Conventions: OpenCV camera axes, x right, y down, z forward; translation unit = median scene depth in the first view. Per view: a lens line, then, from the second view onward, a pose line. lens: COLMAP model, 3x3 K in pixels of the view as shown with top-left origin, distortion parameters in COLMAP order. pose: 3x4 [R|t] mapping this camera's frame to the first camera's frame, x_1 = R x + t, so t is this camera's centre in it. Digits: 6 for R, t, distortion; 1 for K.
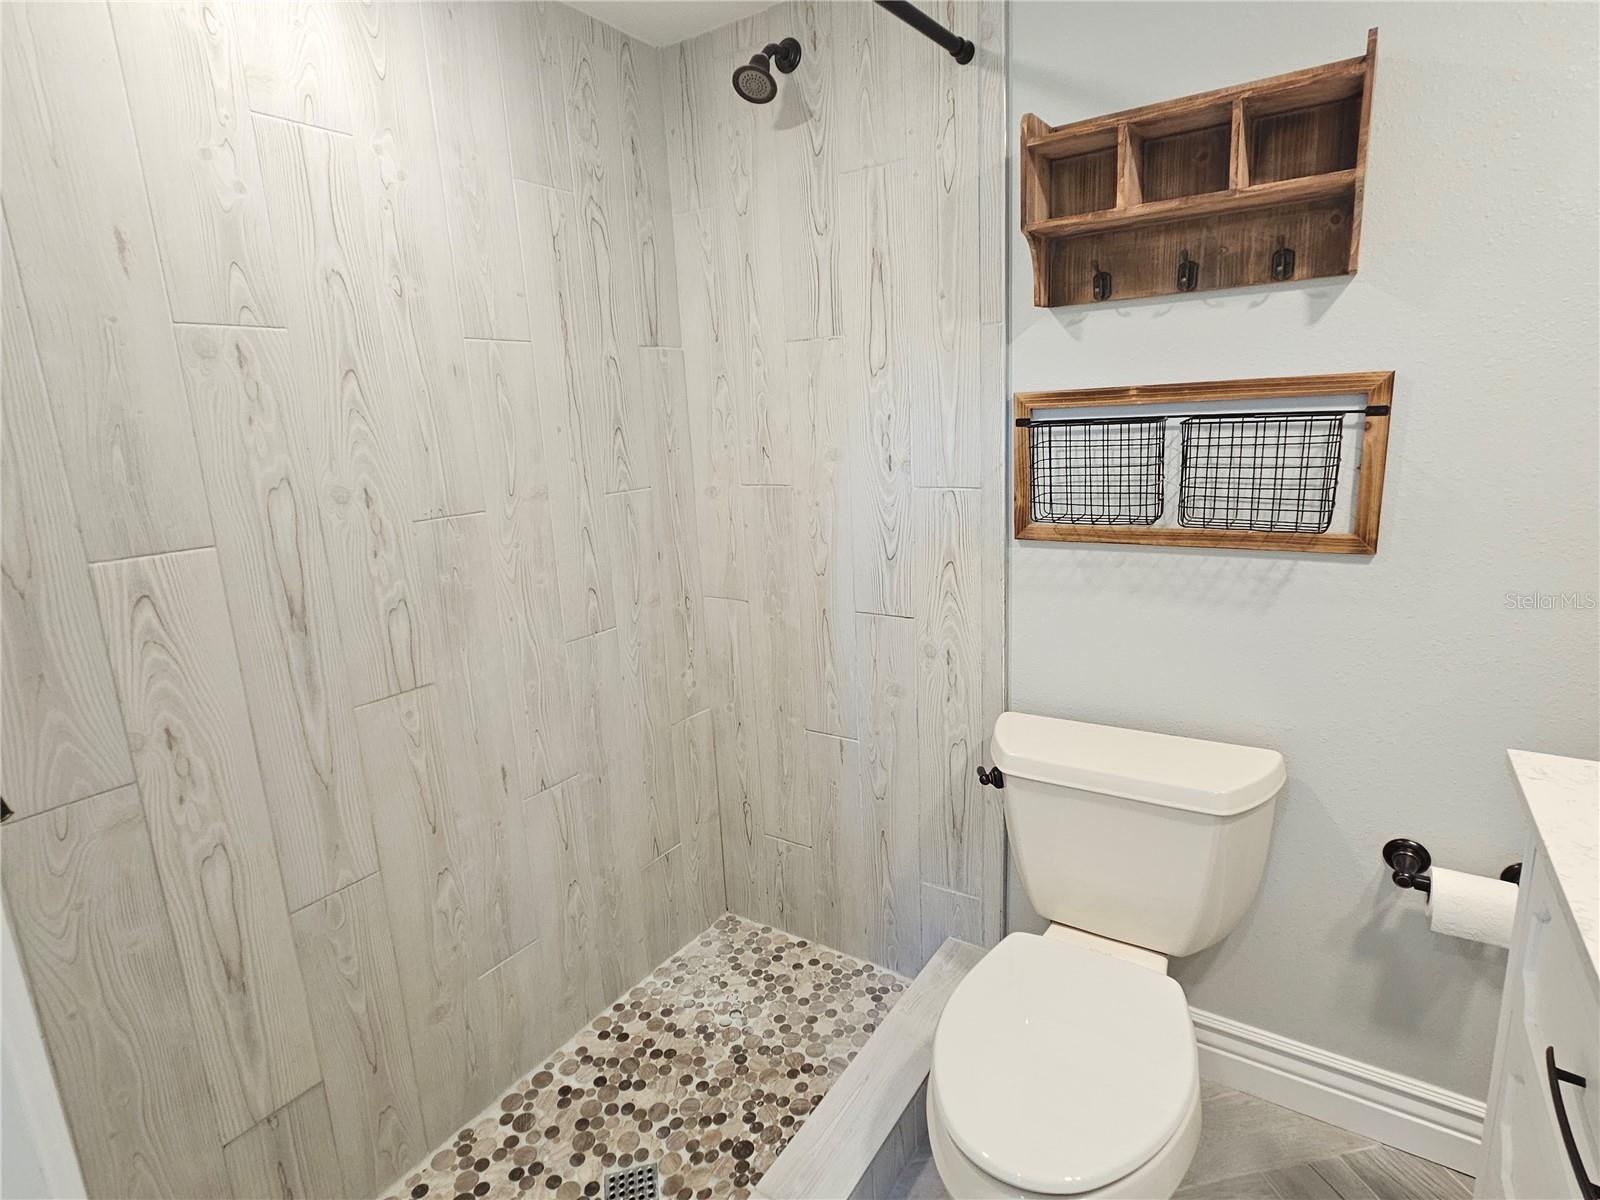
lens RADIAL K [[820.4, 0, 803.4], [0, 820.4, 593.9], [0, 0, 1]] dist [-0.000253, 0.000759]
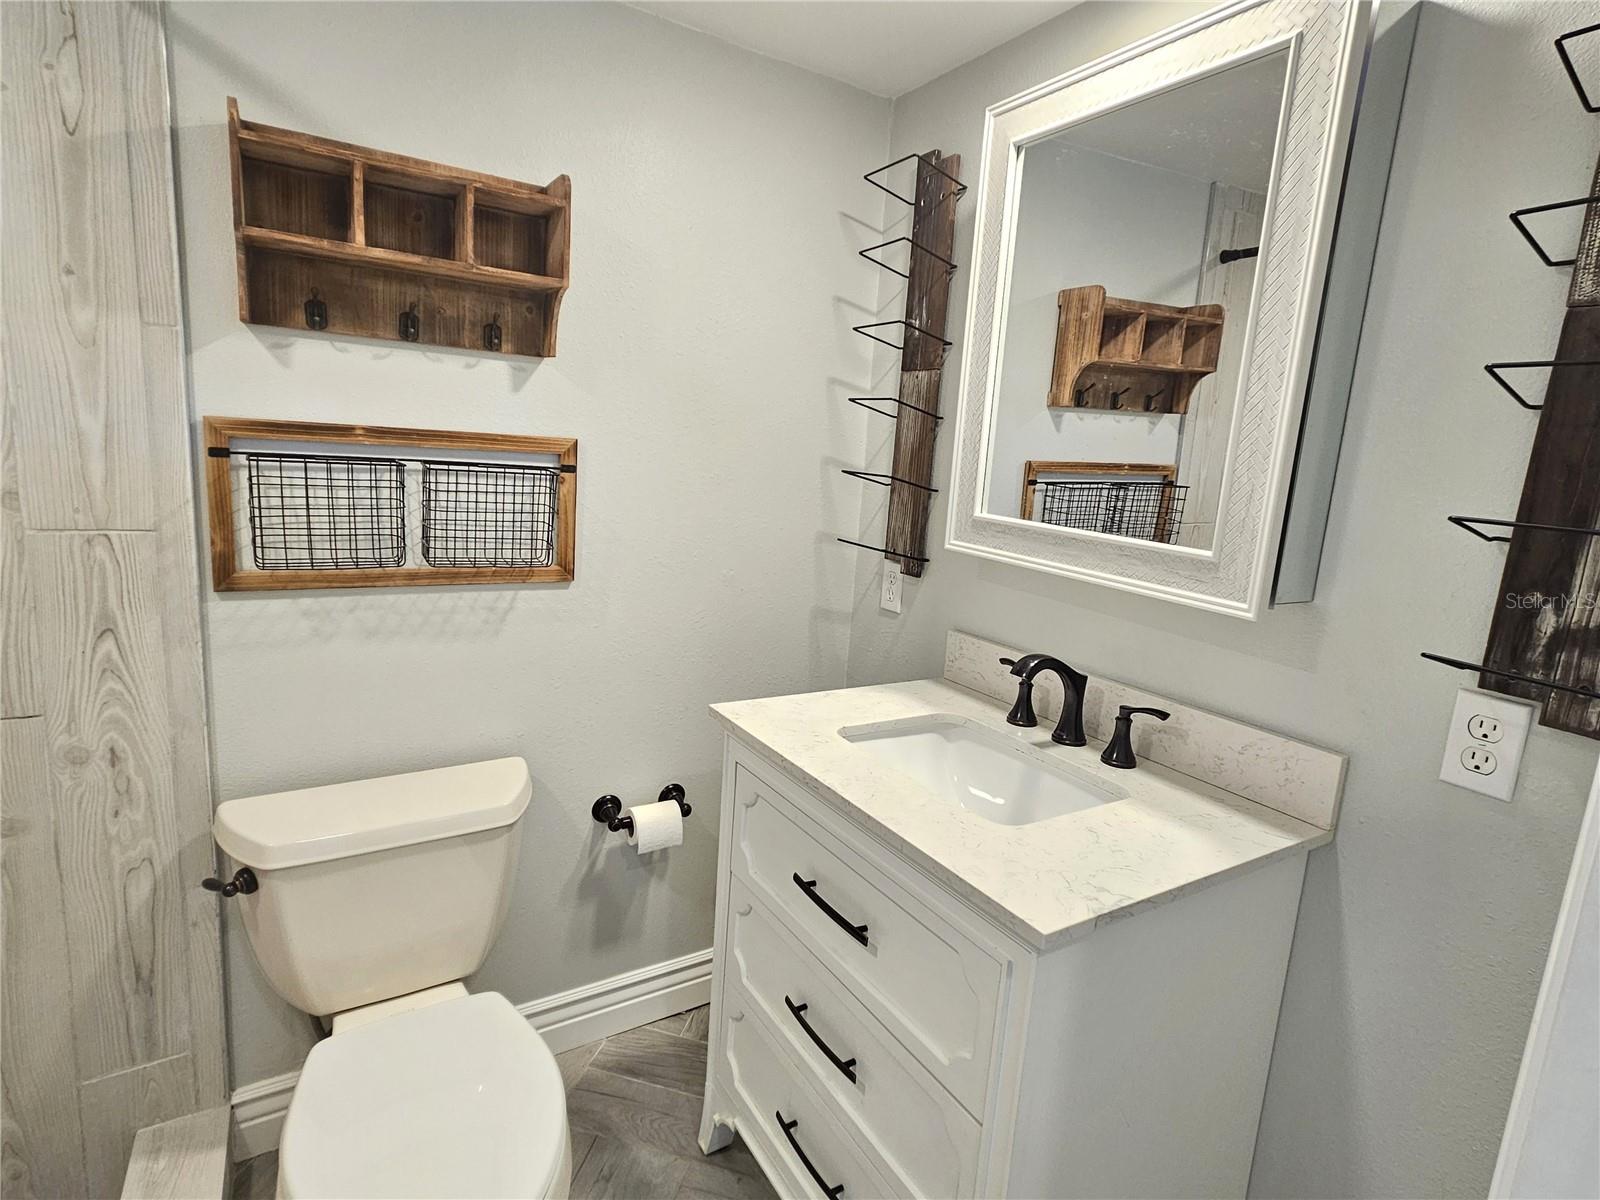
lens RADIAL K [[814.4, 0, 800.4], [0, 814.4, 591.0], [0, 0, 1]] dist [-0.002000, 0.000565]
pose [[0.408620, -0.080991, 0.909104, -0.283283], [0.111917, 0.992985, 0.038160, -0.038260], [-0.905817, 0.086151, 0.414818, 0.148998]]
